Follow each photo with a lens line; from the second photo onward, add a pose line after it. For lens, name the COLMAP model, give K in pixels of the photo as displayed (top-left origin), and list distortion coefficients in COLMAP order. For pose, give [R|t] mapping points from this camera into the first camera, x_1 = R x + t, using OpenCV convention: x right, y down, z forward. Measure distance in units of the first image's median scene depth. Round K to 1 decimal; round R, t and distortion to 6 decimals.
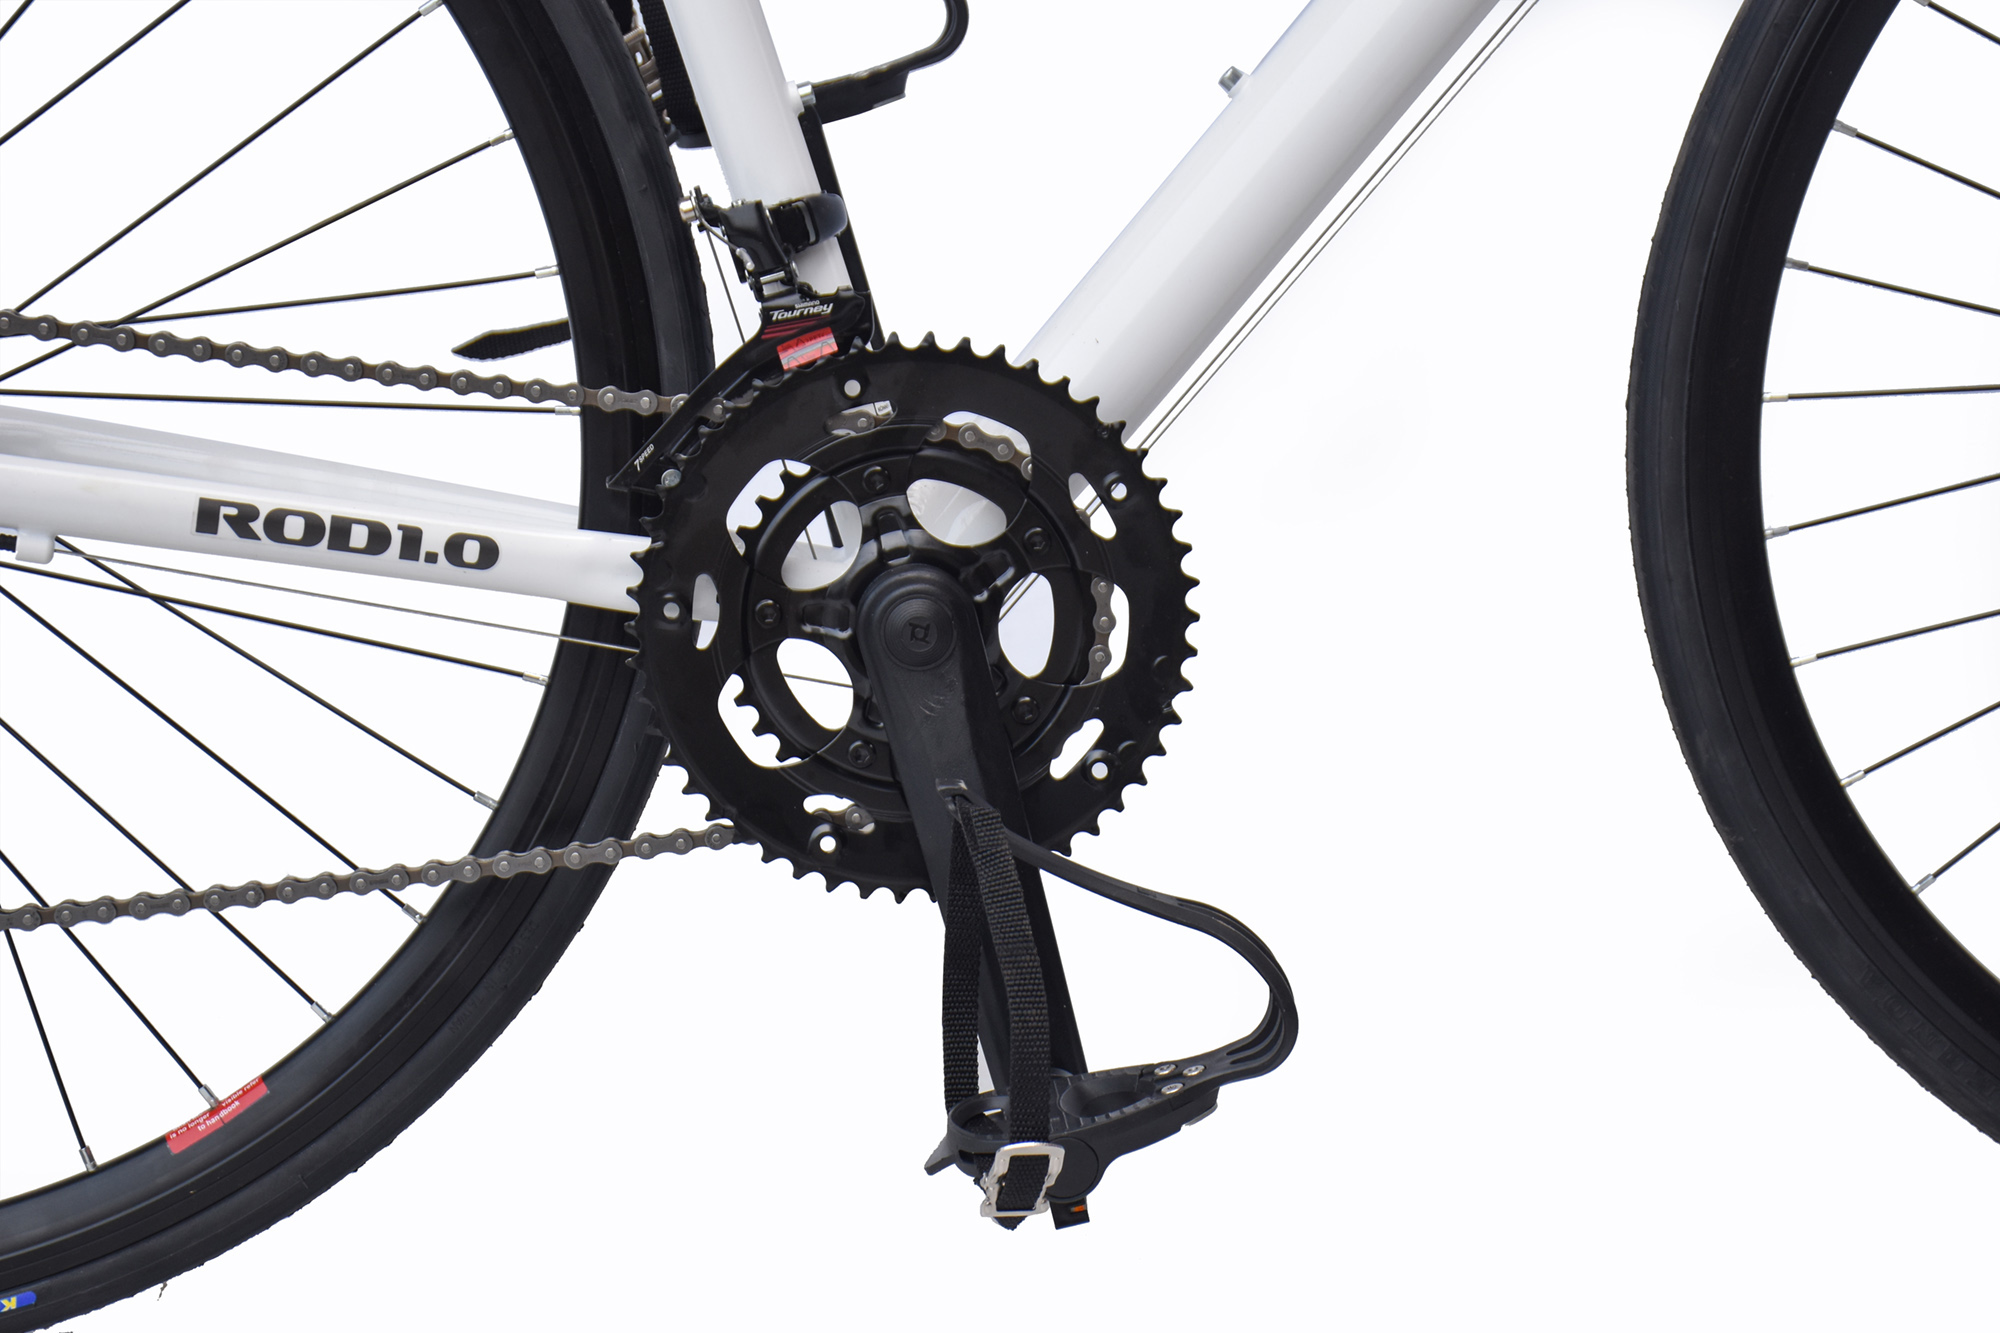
lens RADIAL K [[3908.9, 0, 1006.0], [0, 3908.9, 674.8], [0, 0, 1]] dist [0.367558, 0.000000]
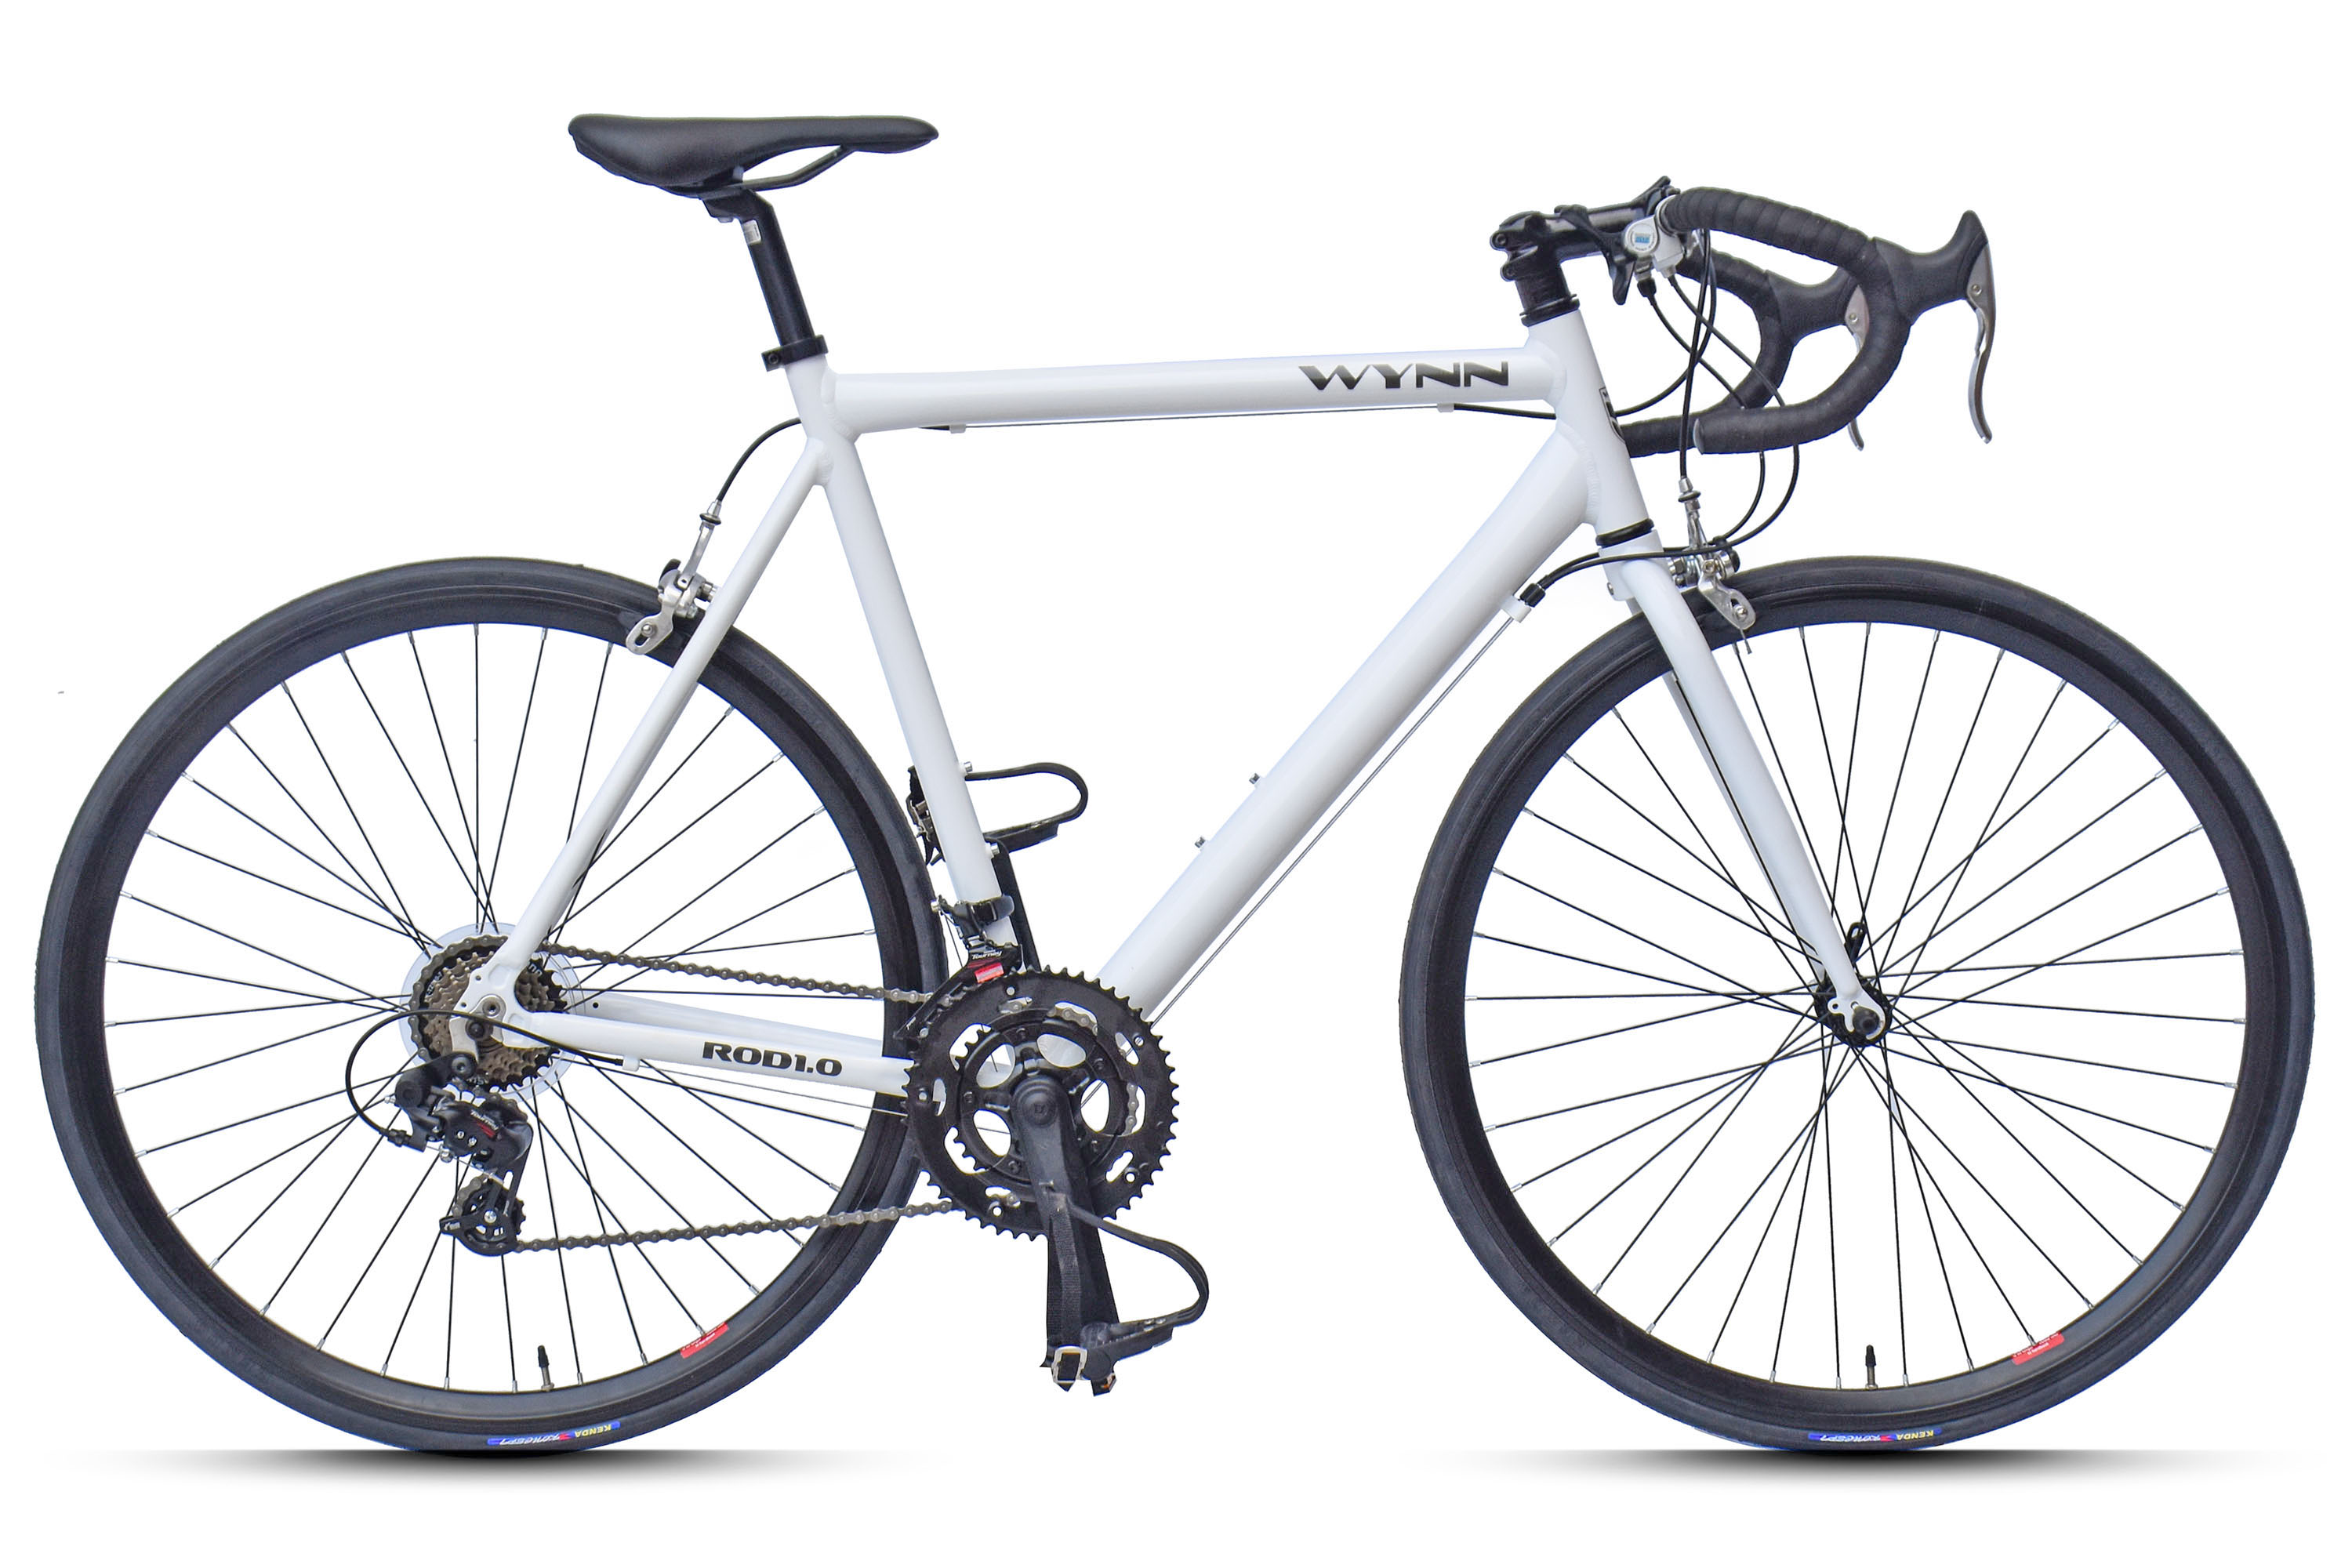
lens RADIAL K [[3388.3, 0, 1178.6], [0, 3388.3, 778.5], [0, 0, 1]] dist [0.038268, 0.000000]
pose [[0.998436, 0.009973, -0.055008, 0.144892], [-0.015327, 0.995090, -0.097784, -0.010342], [0.053763, 0.098475, 0.993686, -0.783537]]
